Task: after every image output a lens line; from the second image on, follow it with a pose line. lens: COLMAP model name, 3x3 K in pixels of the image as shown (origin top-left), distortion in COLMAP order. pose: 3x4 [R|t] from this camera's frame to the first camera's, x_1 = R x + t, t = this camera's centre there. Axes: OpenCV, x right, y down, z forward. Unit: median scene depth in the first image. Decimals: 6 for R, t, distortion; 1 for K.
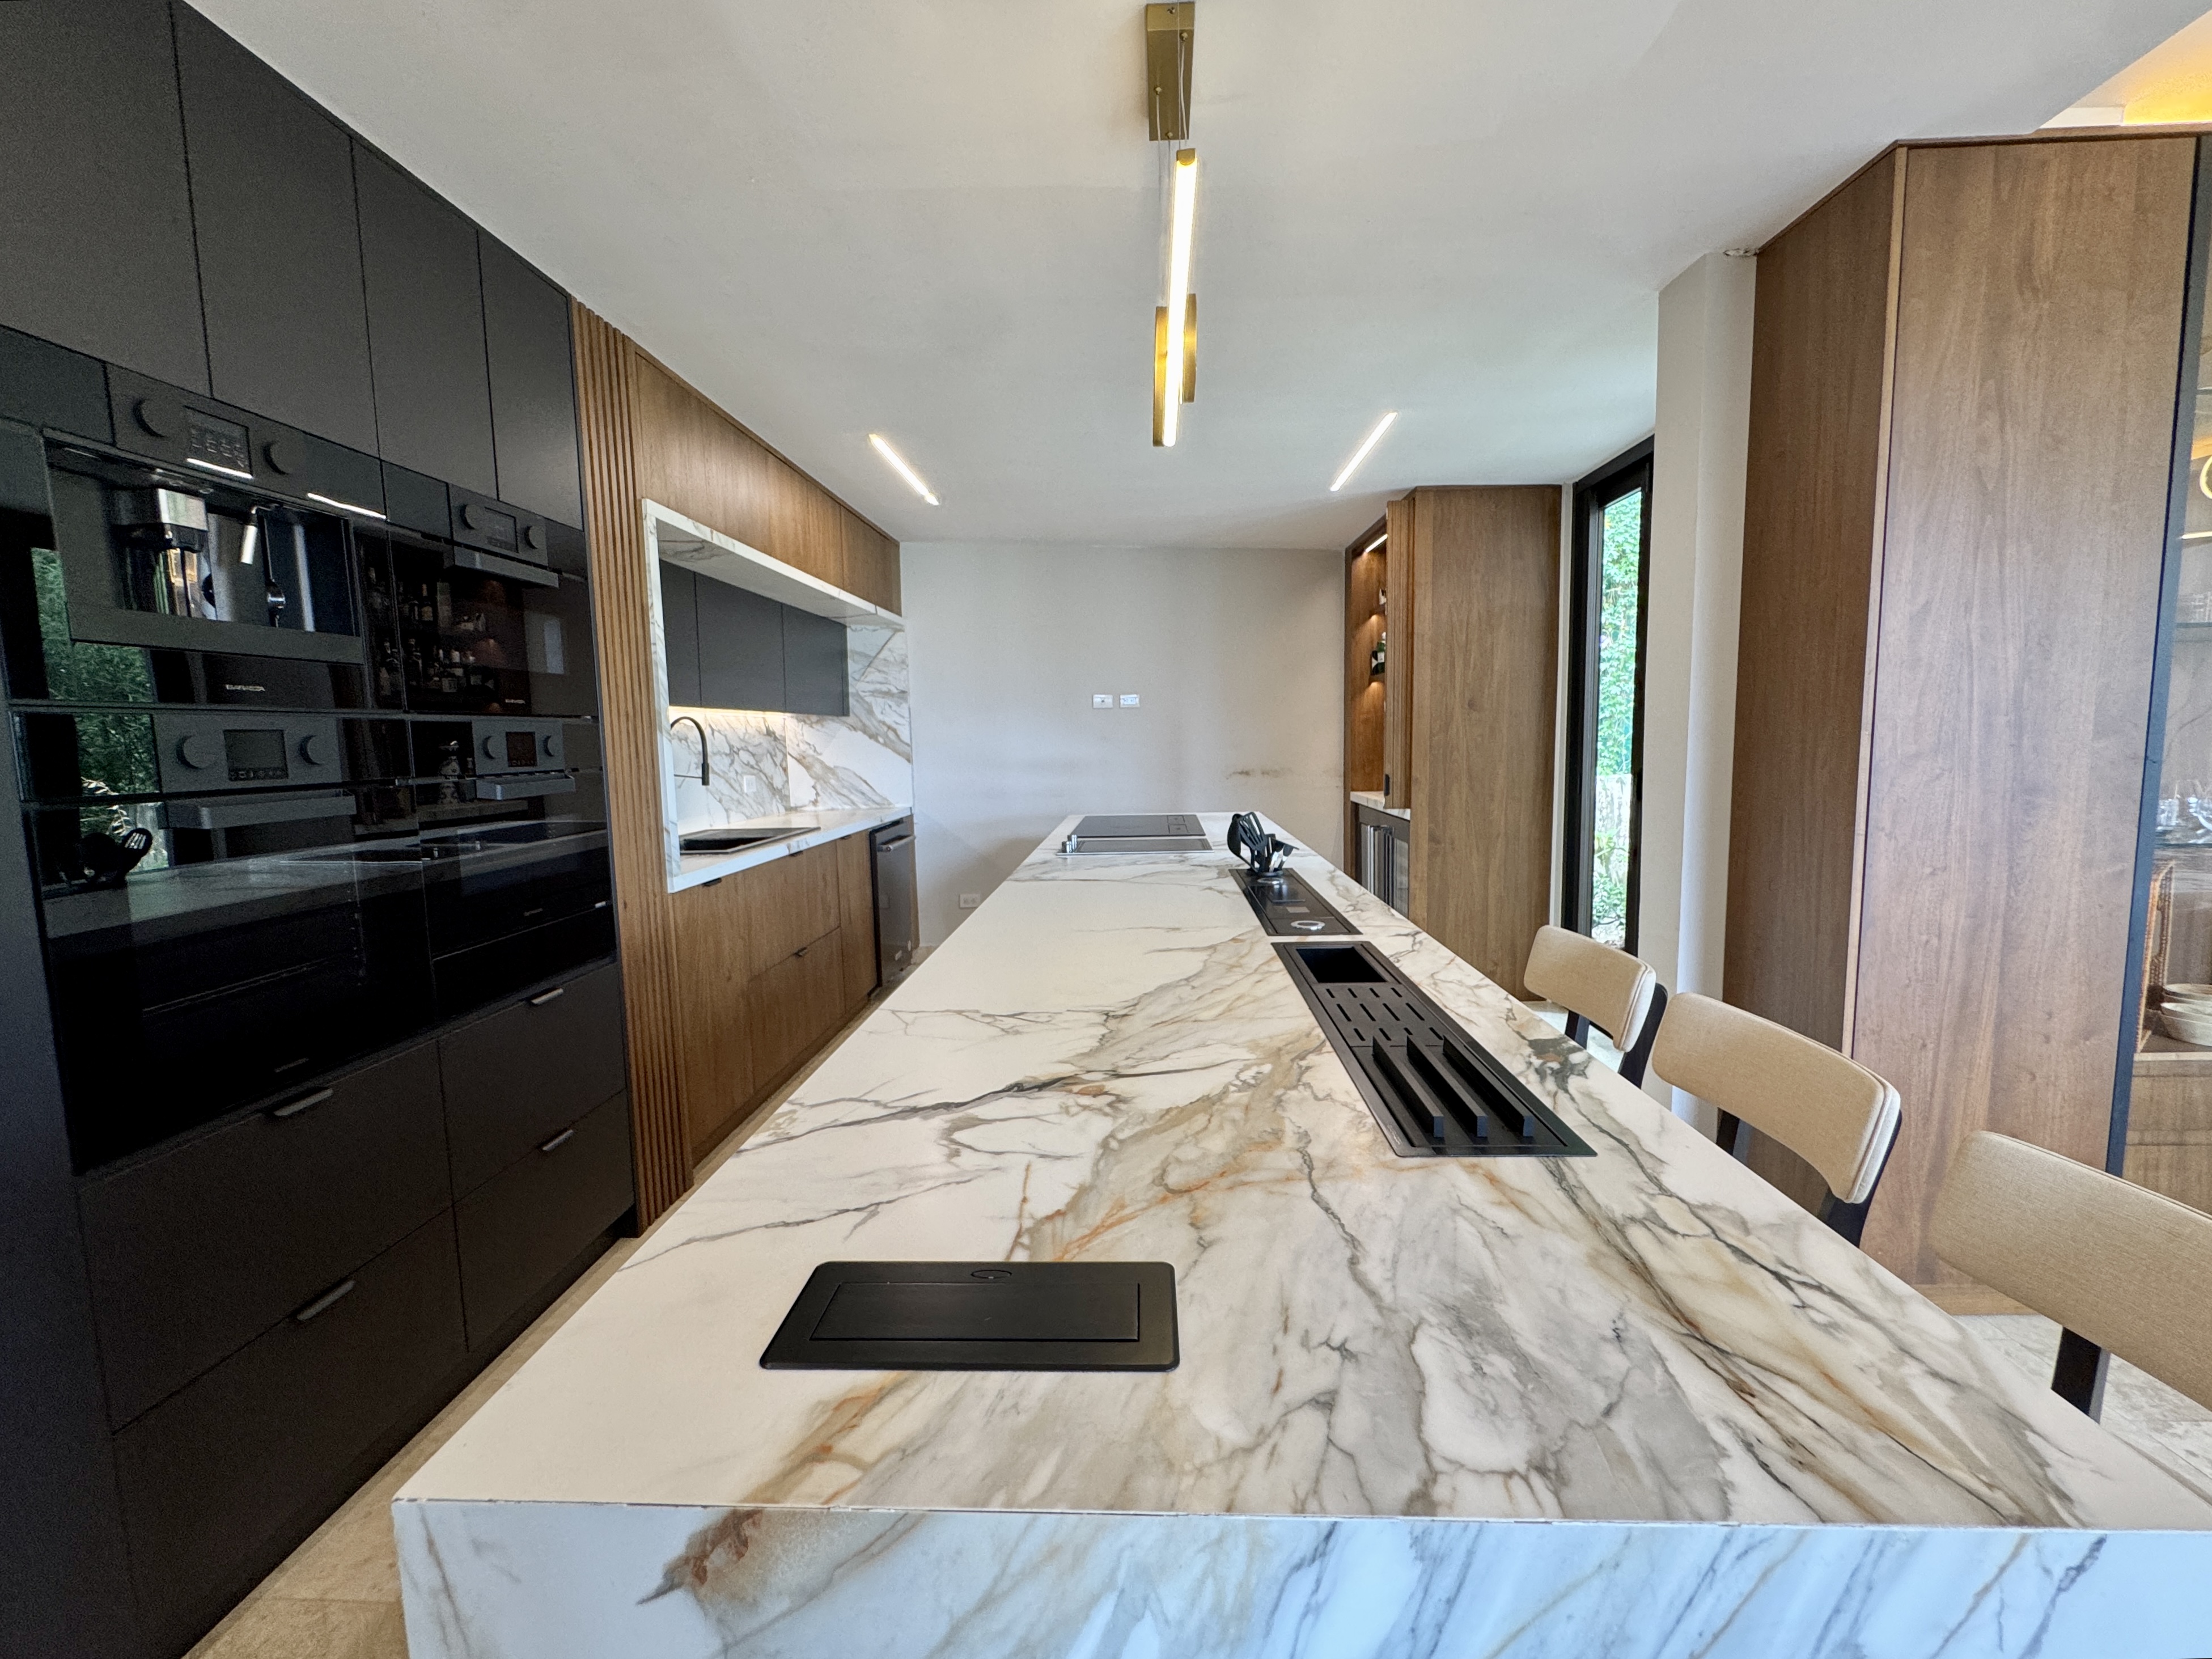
lens RADIAL K [[910.6, 0, 1106.0], [0, 910.6, 829.5], [0, 0, 1]] dist [-0.003461, 0.000181]
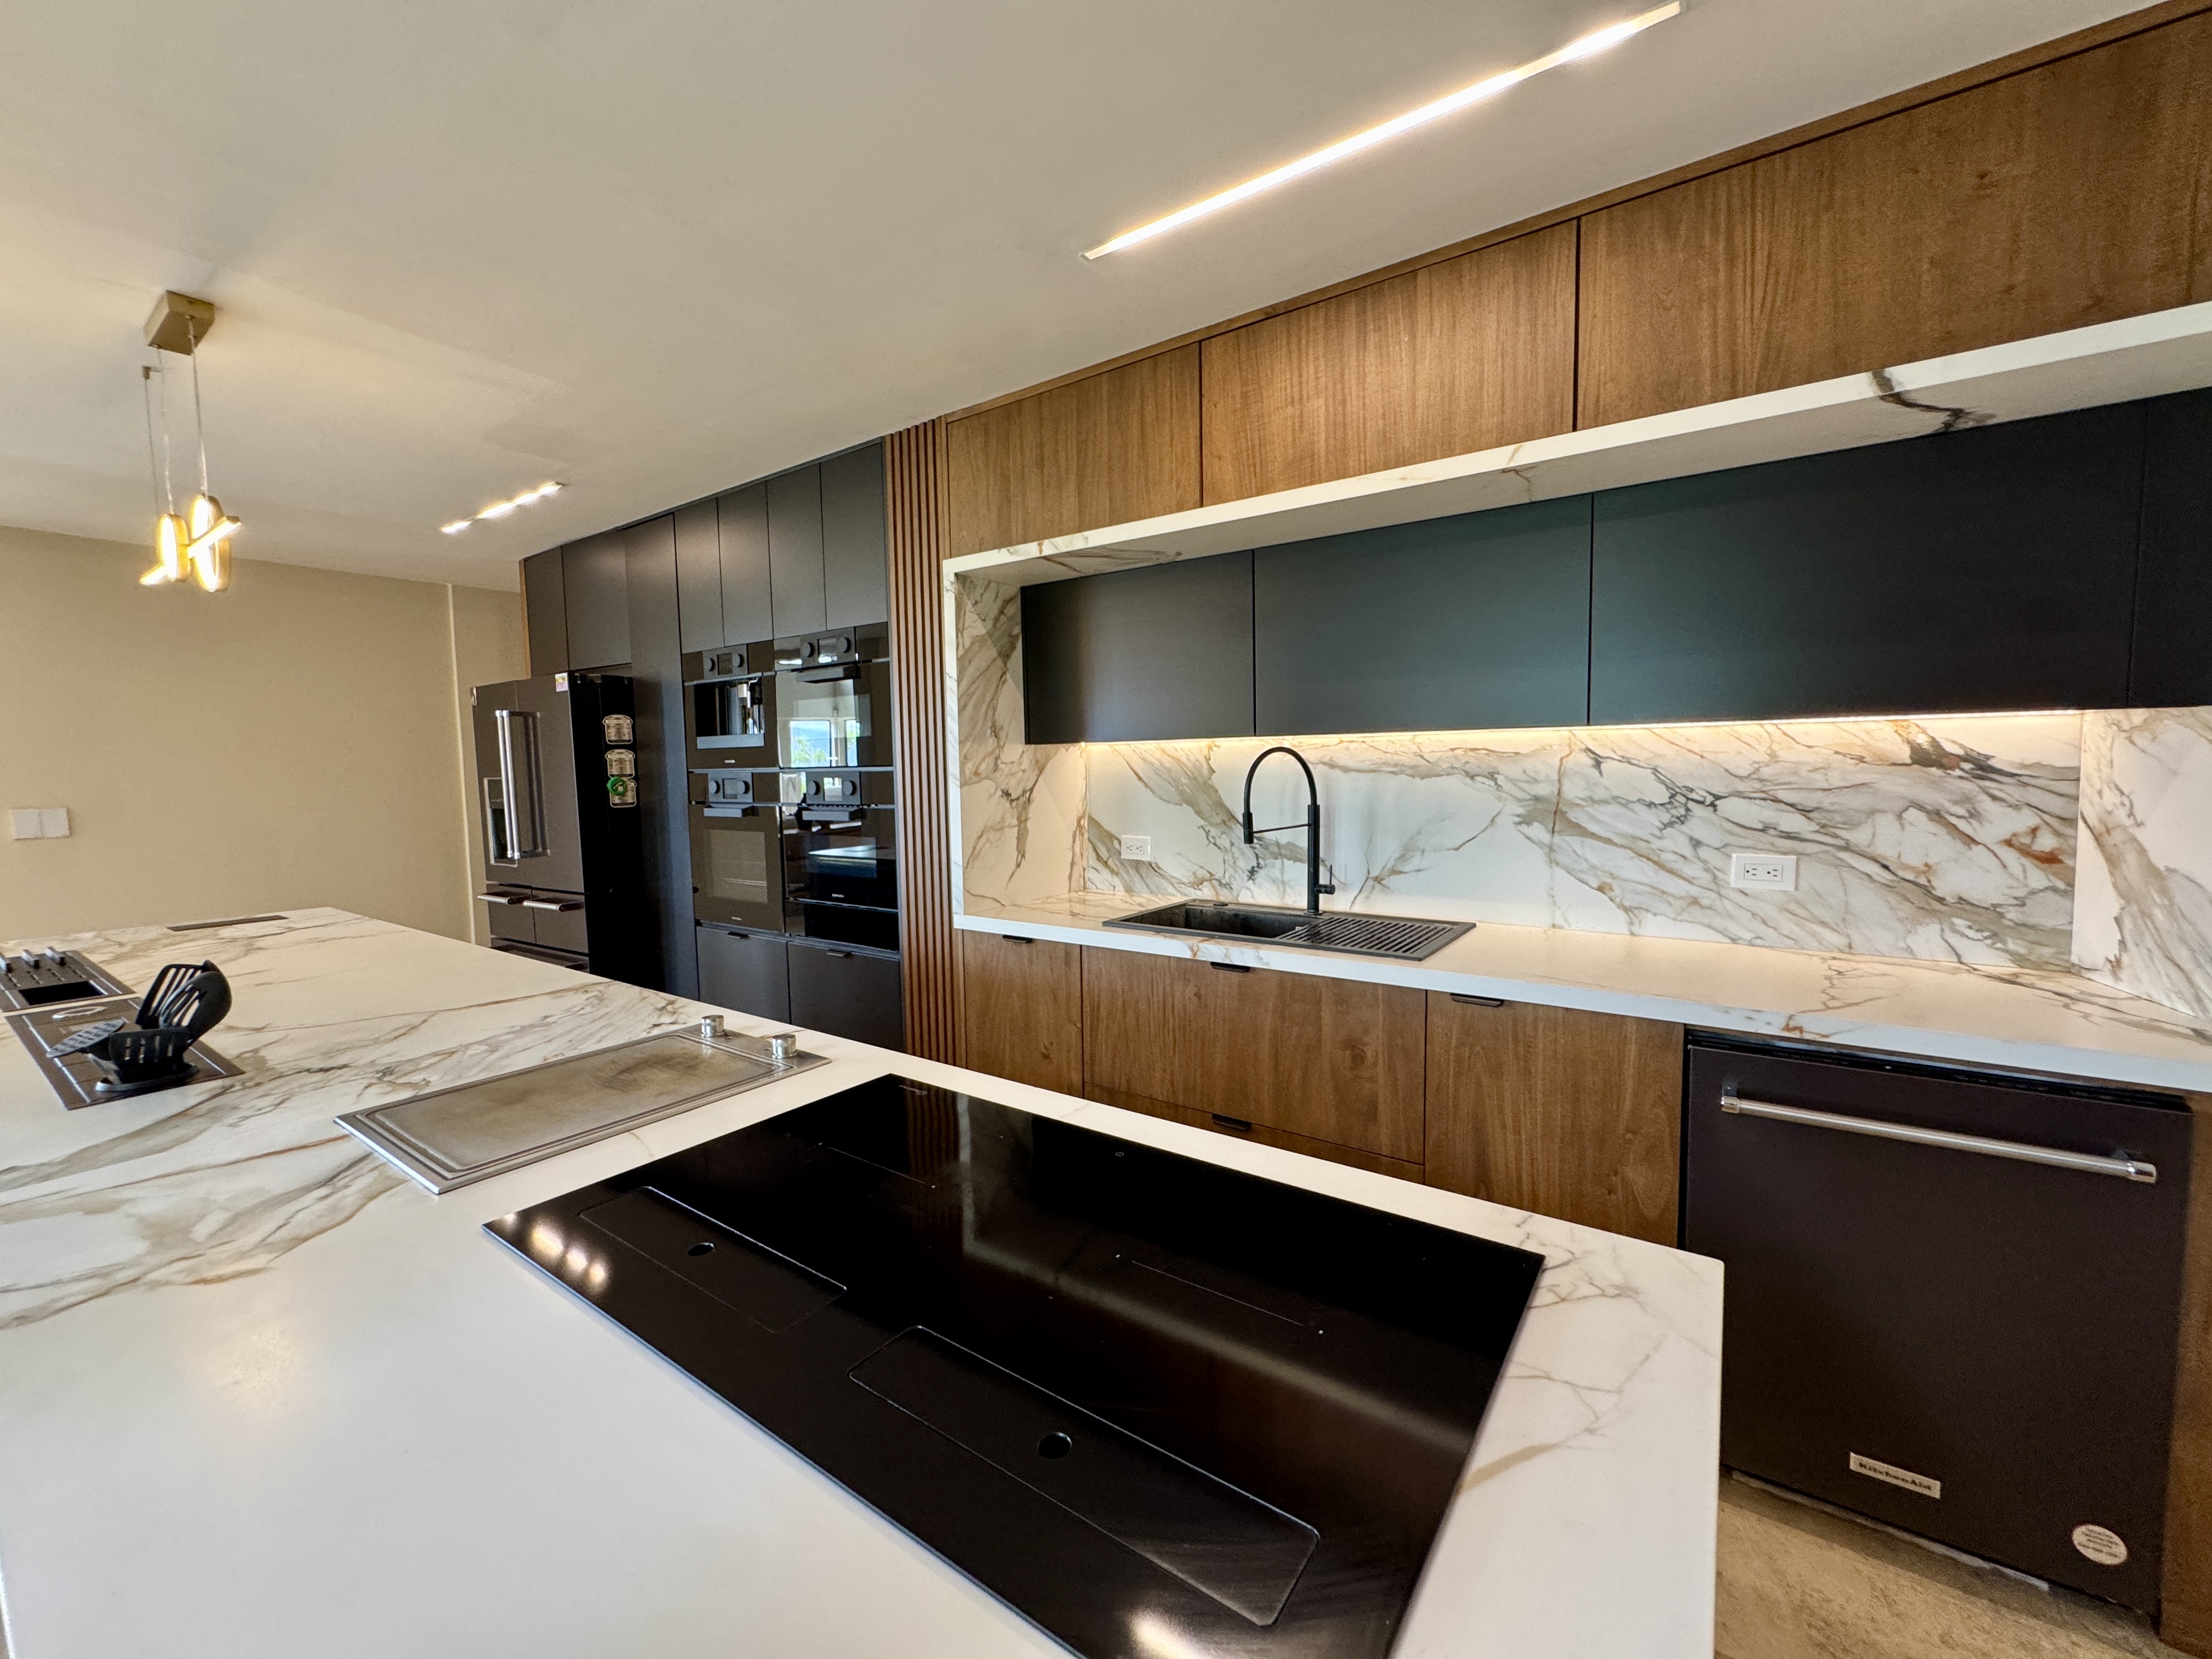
lens RADIAL K [[889.2, 0, 1106.0], [0, 889.2, 829.5], [0, 0, 1]] dist [-0.000298, -0.000035]
pose [[-0.539696, 0.080897, -0.837964, 0.406066], [-0.065976, 0.988247, 0.137898, -0.276745], [0.839271, 0.129709, -0.528016, 2.368910]]
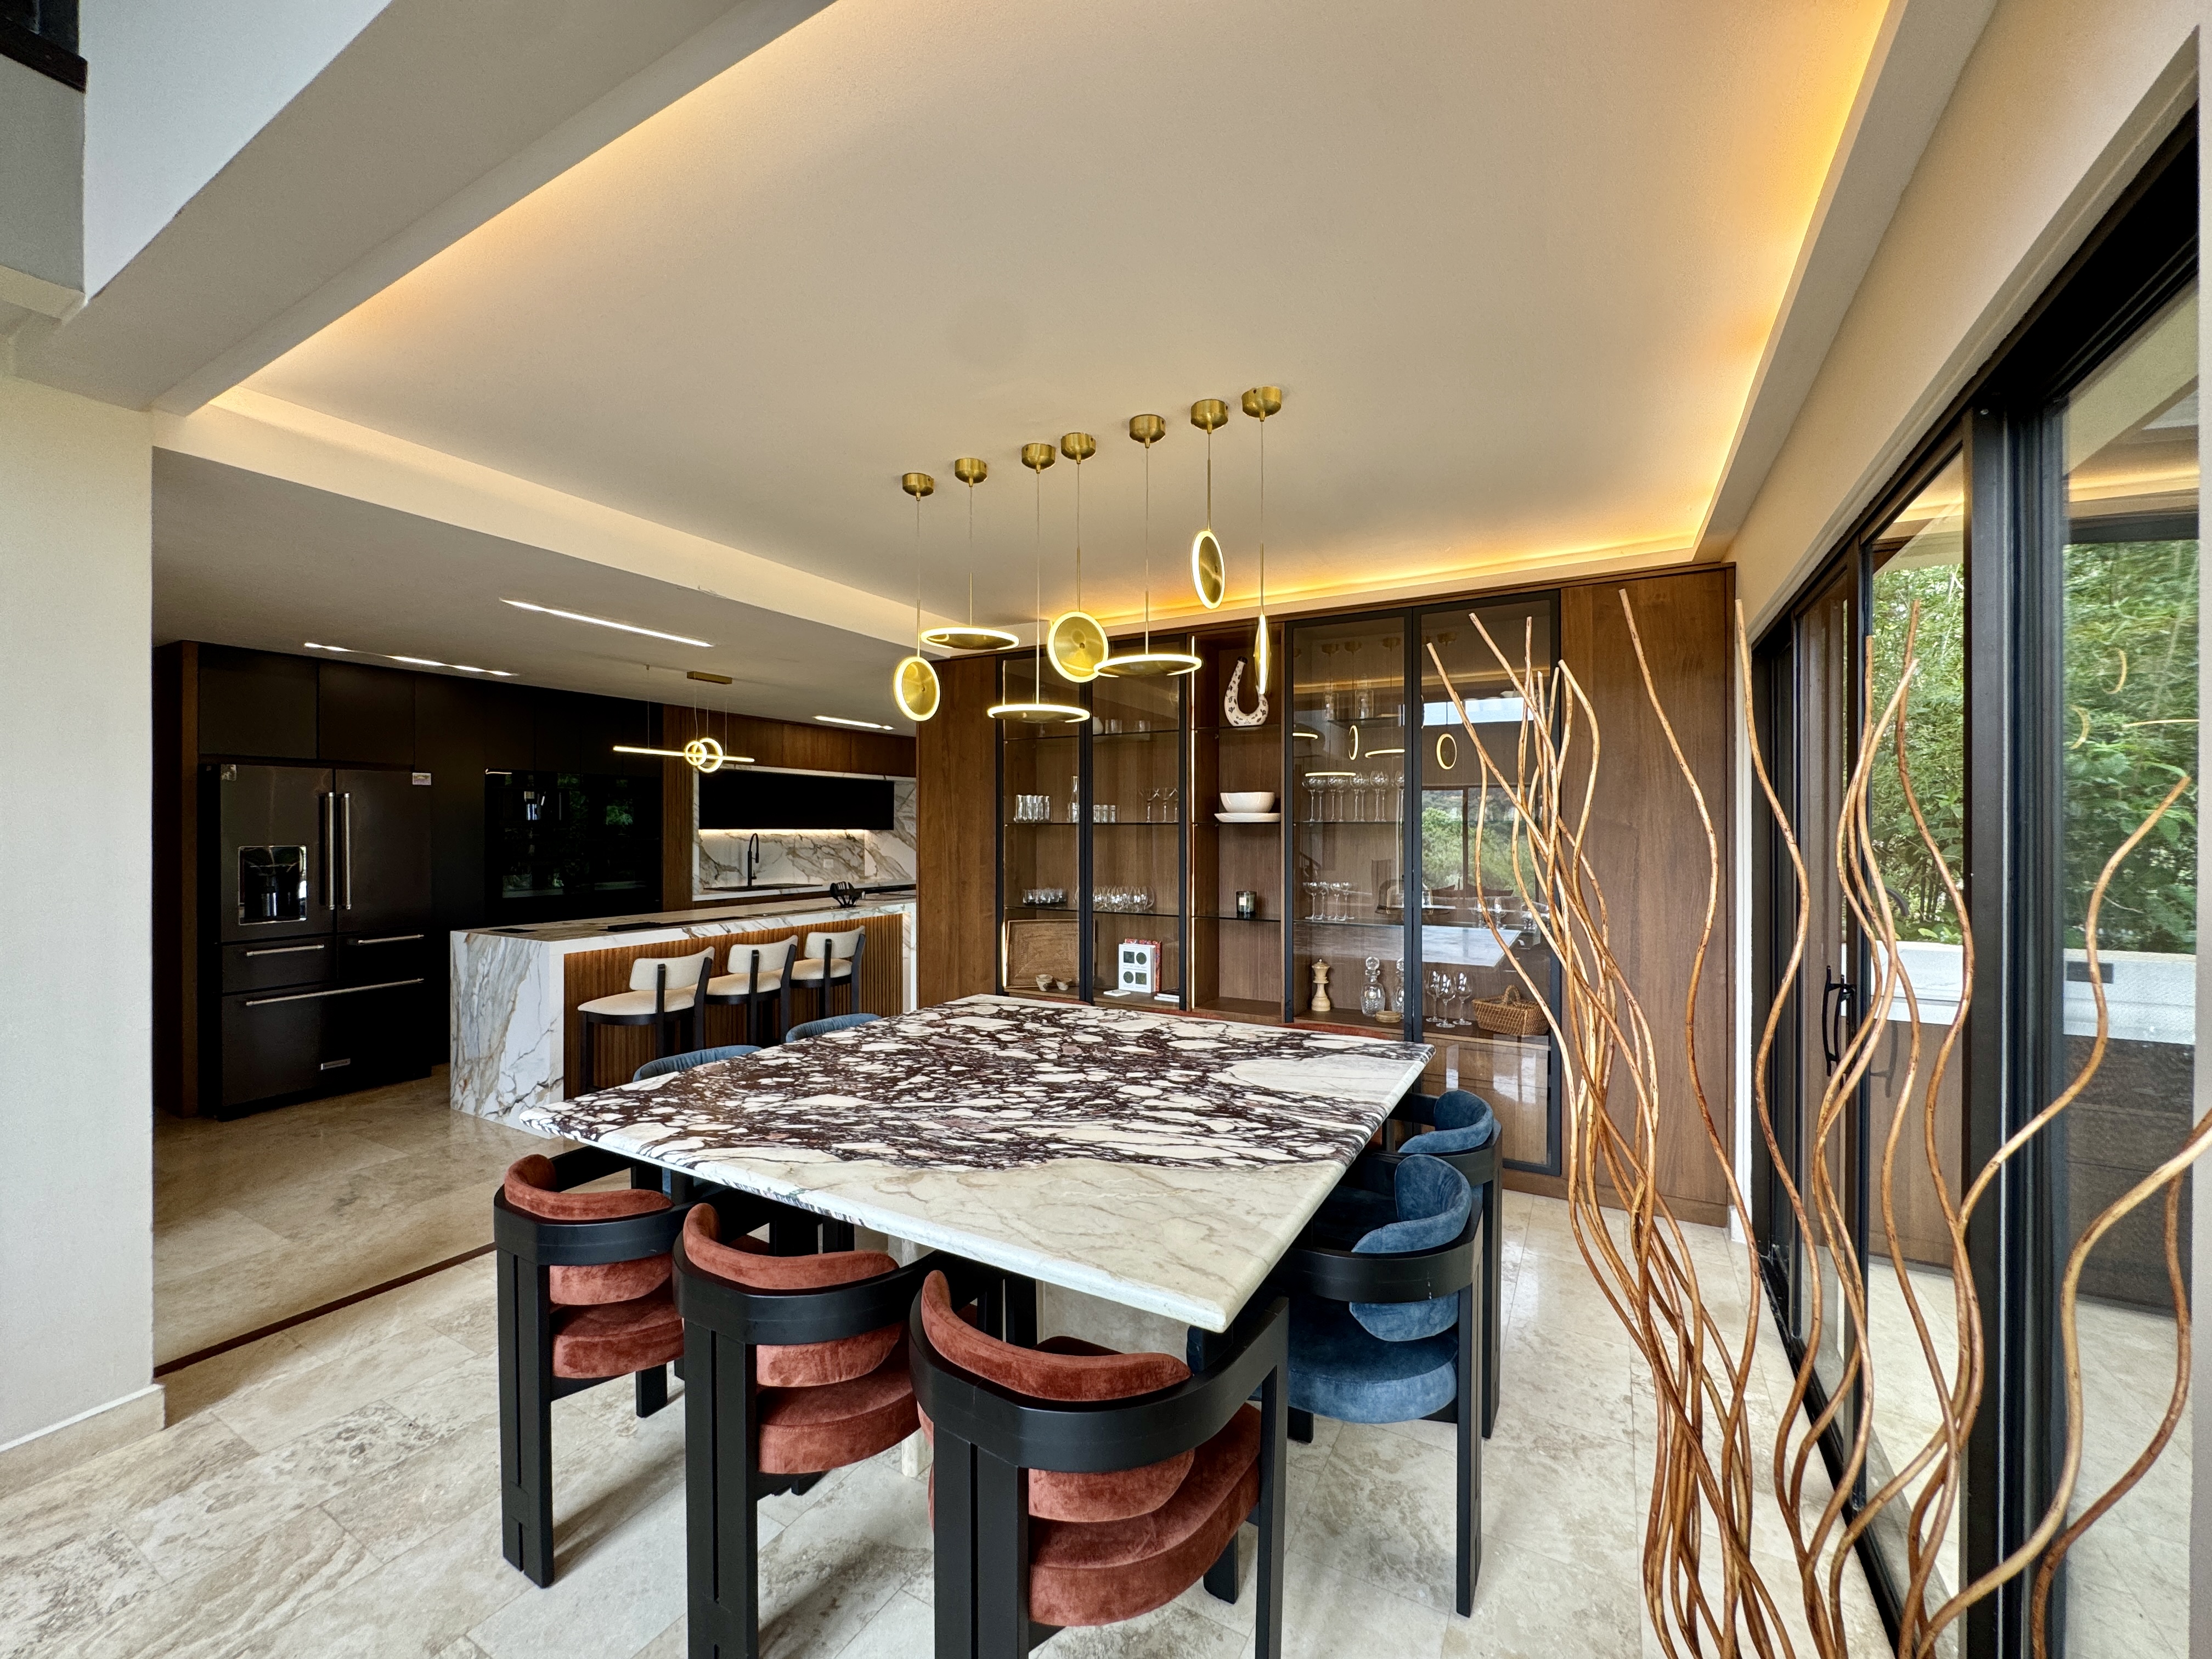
lens RADIAL K [[872.6, 0, 1106.0], [0, 872.6, 829.5], [0, 0, 1]] dist [0.001179, 0.000019]
pose [[0.895347, 0.022860, -0.444781, 2.522748], [-0.066647, 0.994314, -0.083057, -0.013075], [0.440353, 0.104009, 0.891780, -1.144631]]
